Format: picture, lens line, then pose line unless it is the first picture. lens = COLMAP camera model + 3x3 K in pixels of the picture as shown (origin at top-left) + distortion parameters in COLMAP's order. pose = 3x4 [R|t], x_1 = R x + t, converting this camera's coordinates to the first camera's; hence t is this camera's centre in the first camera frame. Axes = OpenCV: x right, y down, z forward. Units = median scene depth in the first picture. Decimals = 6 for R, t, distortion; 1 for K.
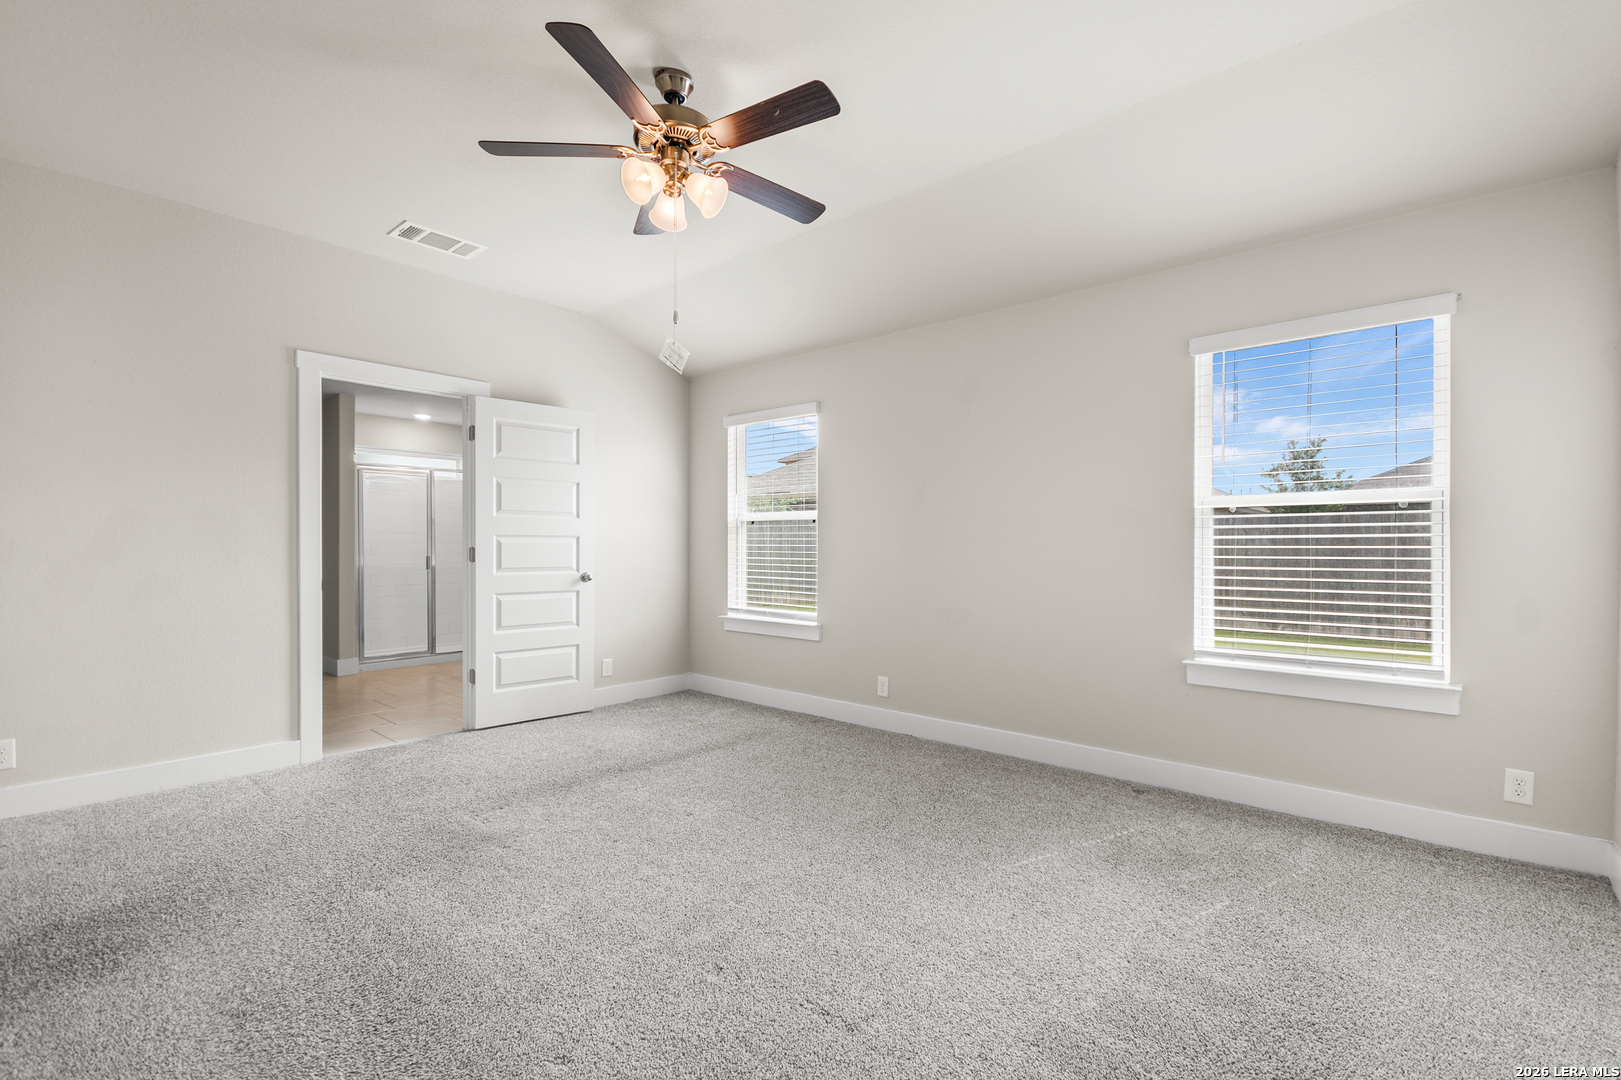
lens RADIAL K [[719.6, 0, 851.3], [0, 719.6, 542.1], [0, 0, 1]] dist [-0.000810, 0.000068]
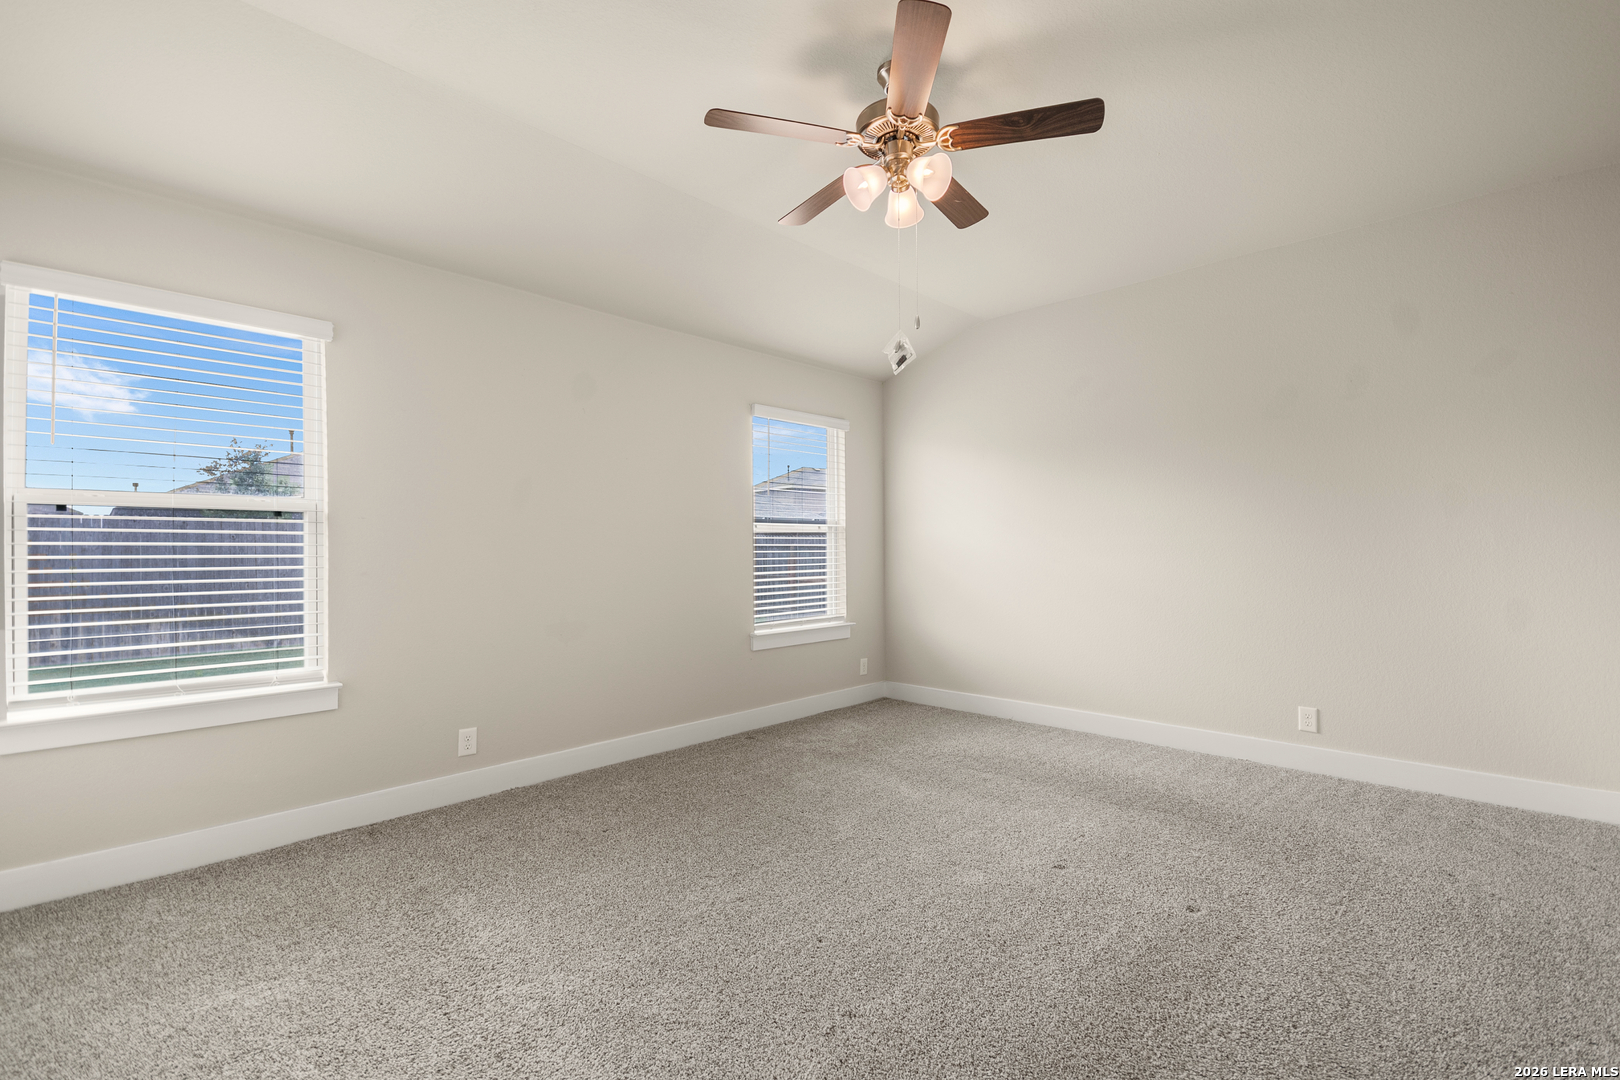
lens RADIAL K [[719.1, 0, 850.8], [0, 719.1, 542.1], [0, 0, 1]] dist [-0.000810, 0.000068]
pose [[0.049673, 0.008992, 0.998725, -0.212092], [0.003868, 0.999950, -0.009195, 0.000639], [-0.998758, 0.004320, 0.049636, 0.175737]]
